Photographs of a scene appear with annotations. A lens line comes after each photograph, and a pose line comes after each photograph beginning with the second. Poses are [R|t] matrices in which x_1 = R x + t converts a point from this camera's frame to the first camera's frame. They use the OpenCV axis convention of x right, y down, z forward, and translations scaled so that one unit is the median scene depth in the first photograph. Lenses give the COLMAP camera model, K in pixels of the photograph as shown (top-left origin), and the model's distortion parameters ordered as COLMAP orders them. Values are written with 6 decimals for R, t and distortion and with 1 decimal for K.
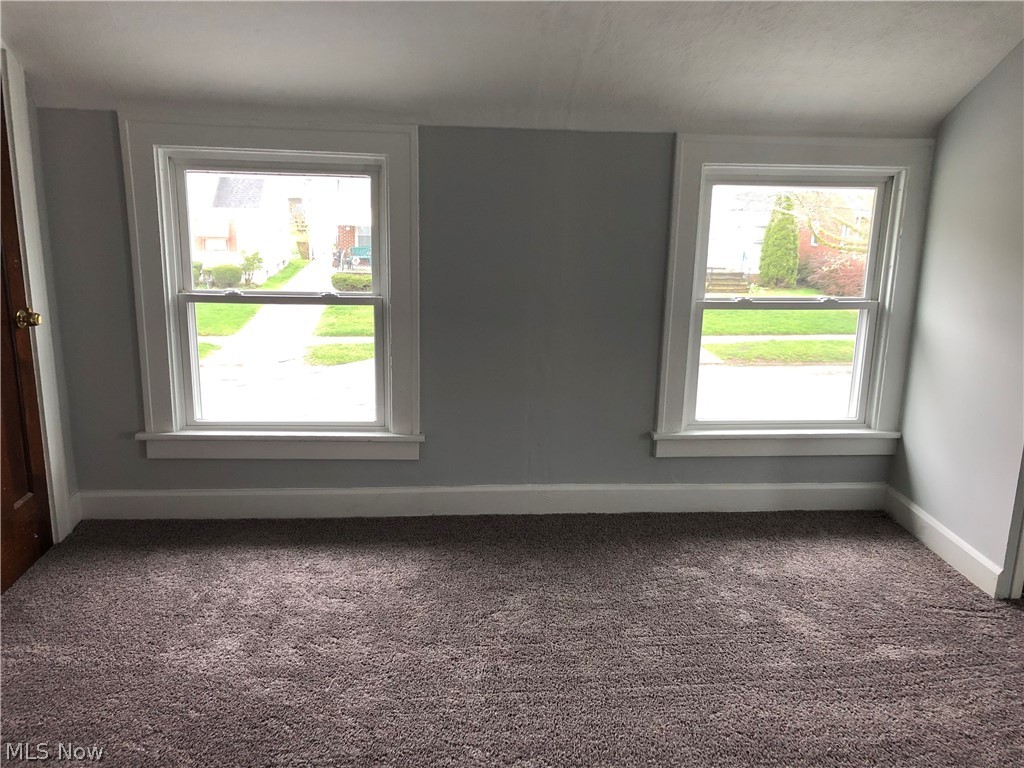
lens RADIAL K [[835.8, 0, 514.3], [0, 835.8, 376.7], [0, 0, 1]] dist [0.027383, -0.016393]
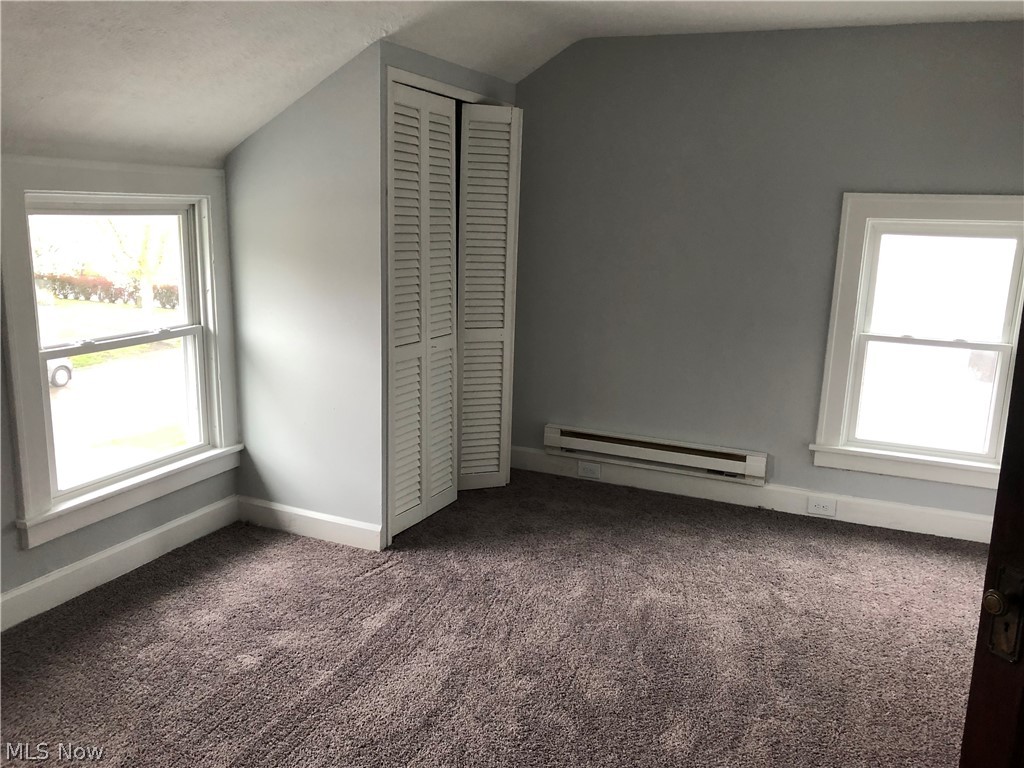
lens RADIAL K [[835.8, 0, 514.3], [0, 835.8, 376.7], [0, 0, 1]] dist [0.027383, -0.016393]
pose [[0.474753, -0.182881, 0.860909, -0.283661], [0.200070, 0.974990, 0.096785, -0.051839], [-0.857077, 0.126293, 0.499468, 0.170921]]
